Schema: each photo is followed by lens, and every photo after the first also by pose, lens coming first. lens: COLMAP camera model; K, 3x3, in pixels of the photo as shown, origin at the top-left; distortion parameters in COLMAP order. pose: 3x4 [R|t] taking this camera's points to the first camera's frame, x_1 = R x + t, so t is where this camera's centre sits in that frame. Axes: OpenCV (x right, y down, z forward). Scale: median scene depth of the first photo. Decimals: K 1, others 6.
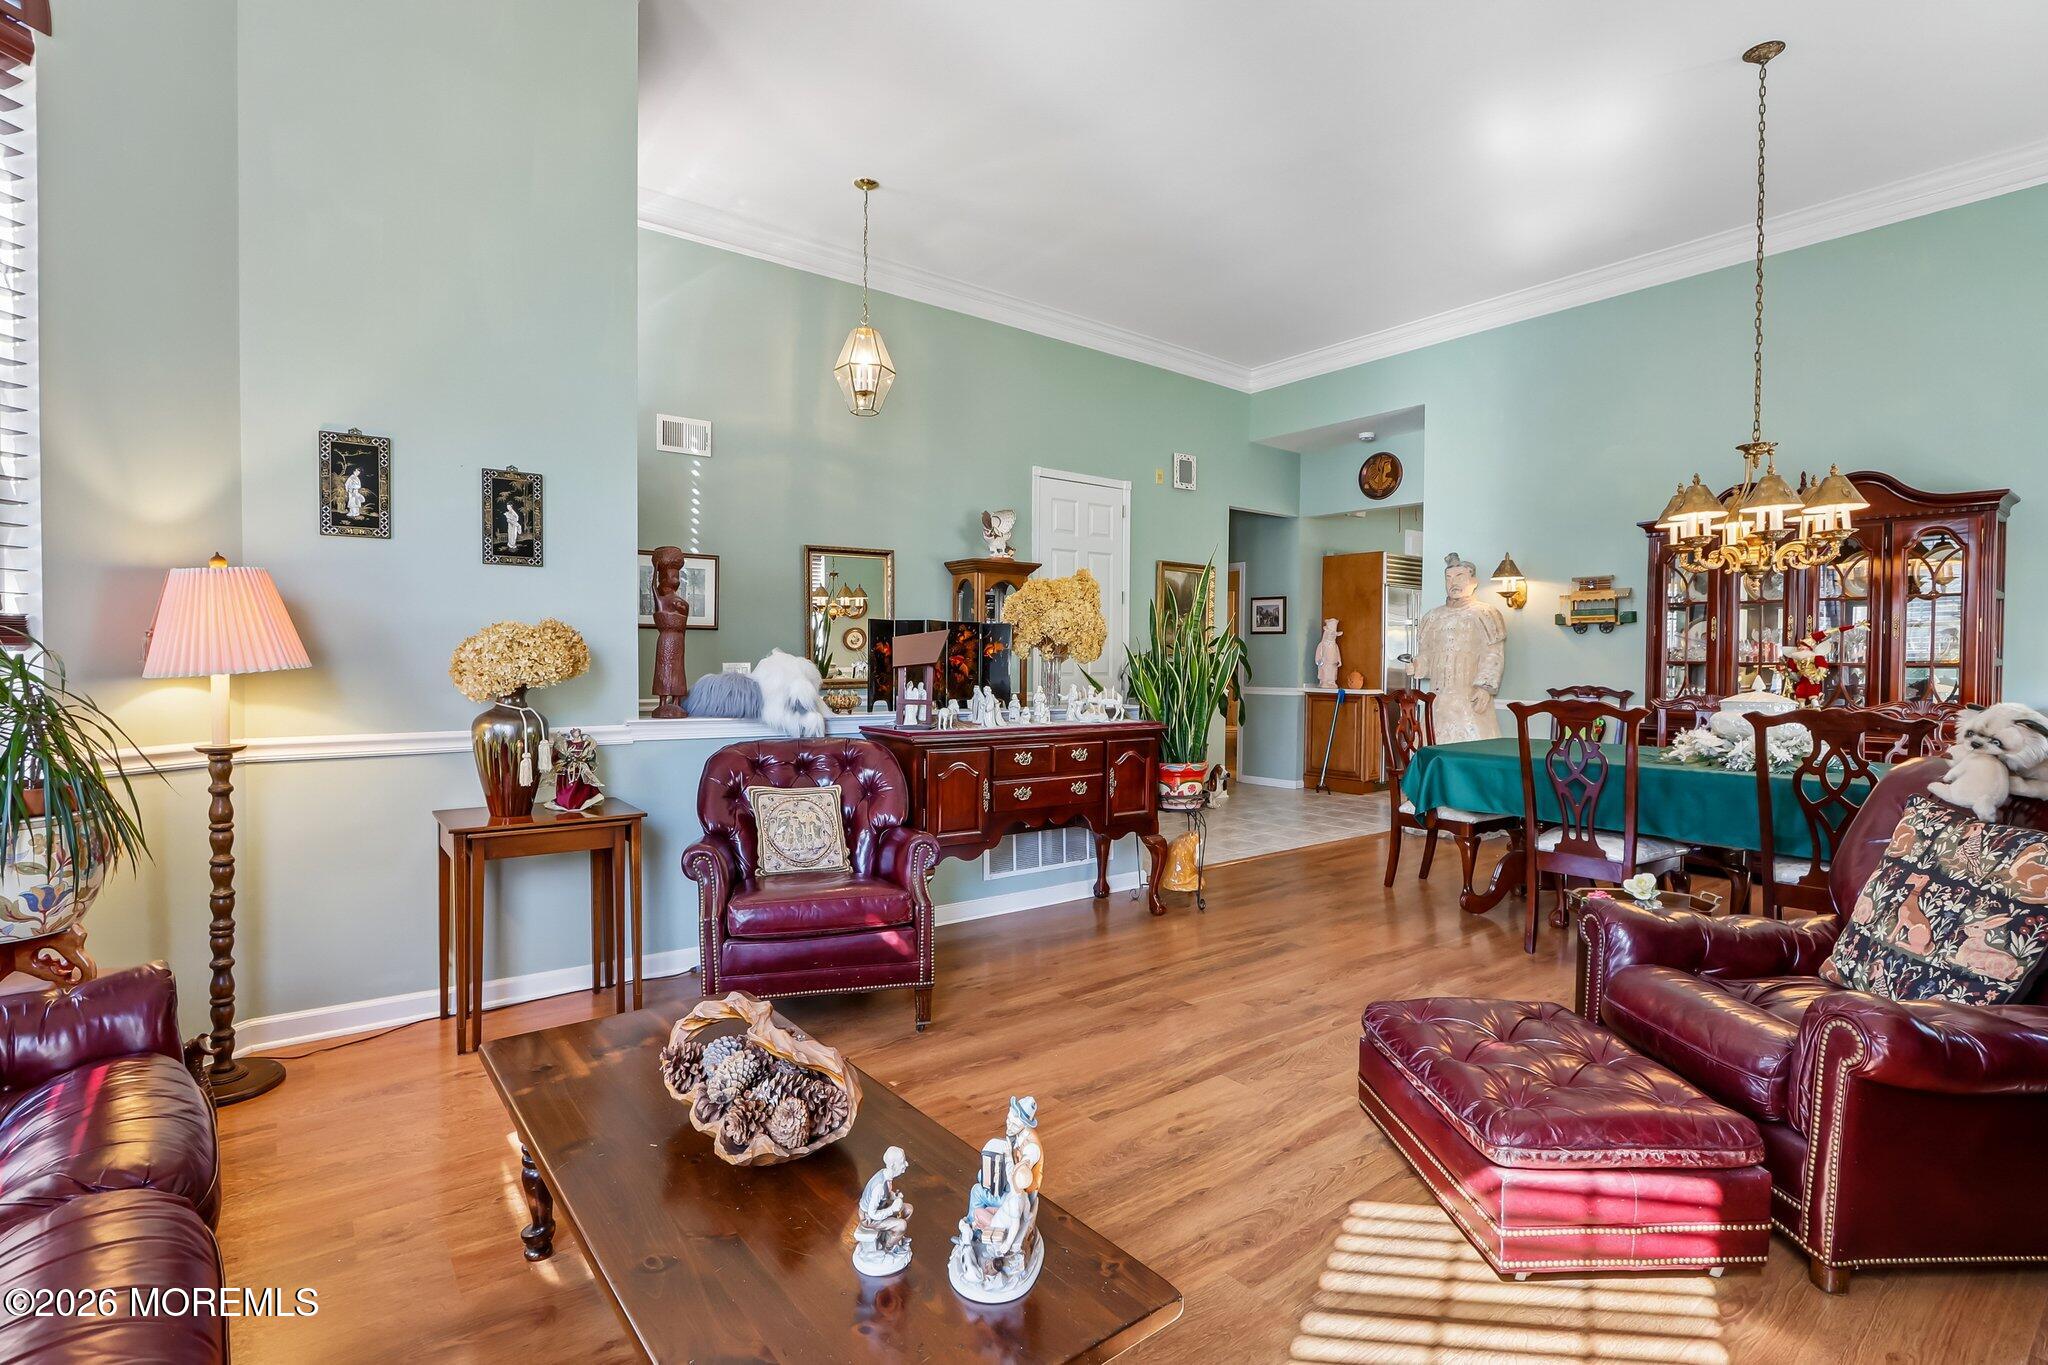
lens RADIAL K [[977.2, 0, 1024.8], [0, 977.2, 664.7], [0, 0, 1]] dist [0.001123, 0.000245]
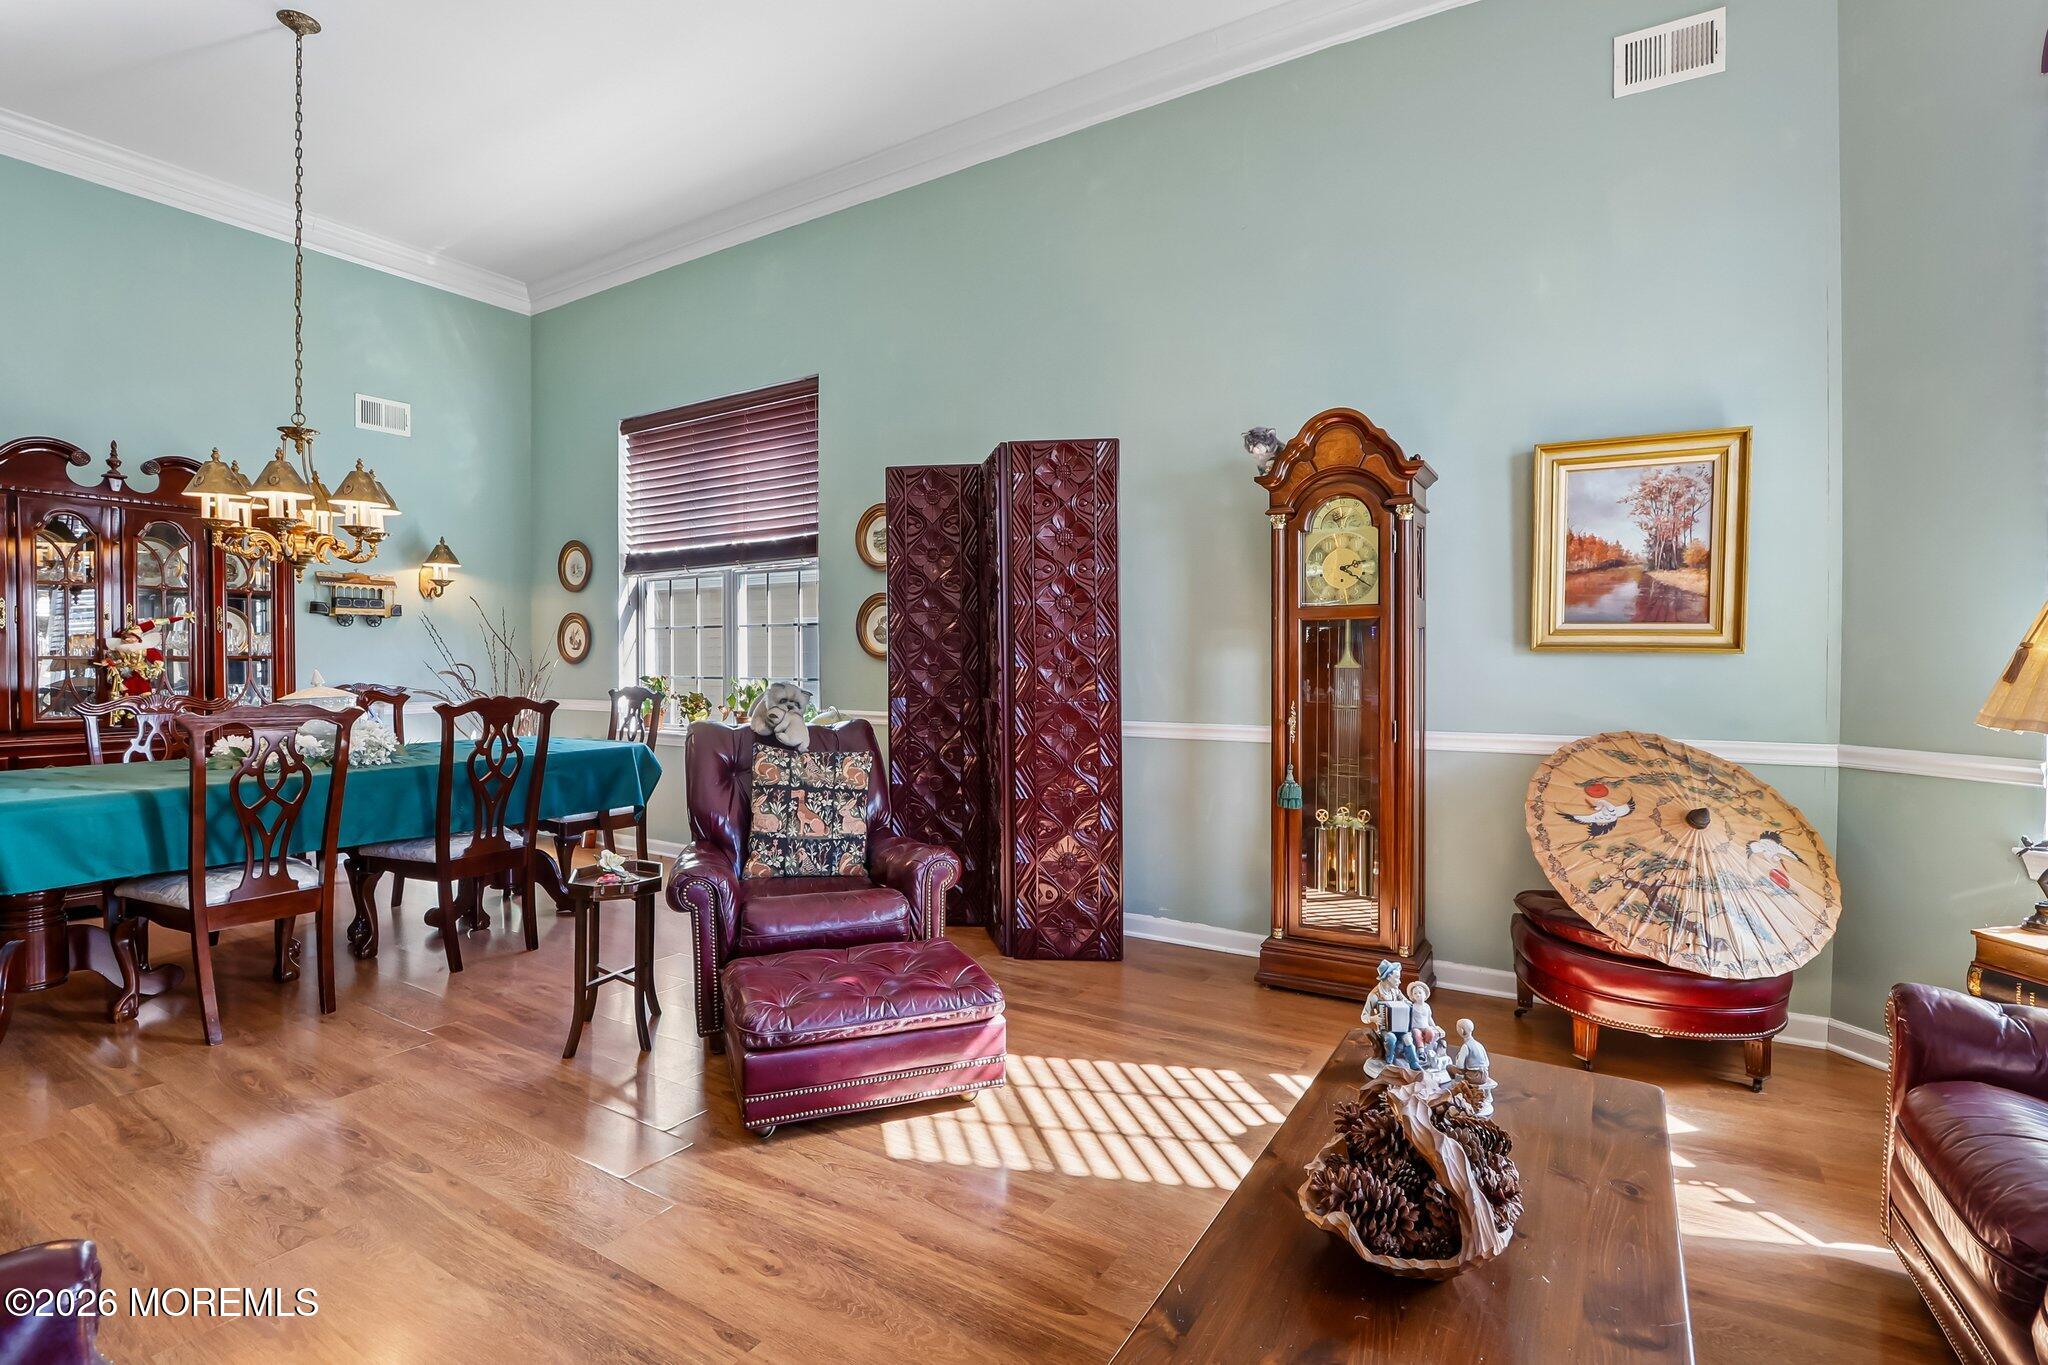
lens RADIAL K [[986.5, 0, 1001.4], [0, 986.5, 660.2], [0, 0, 1]] dist [-0.010509, 0.001147]
pose [[-0.346978, -0.005004, 0.937860, -0.692386], [-0.001006, 0.999987, 0.004963, -0.006631], [-0.937873, 0.000779, -0.346978, 1.210389]]
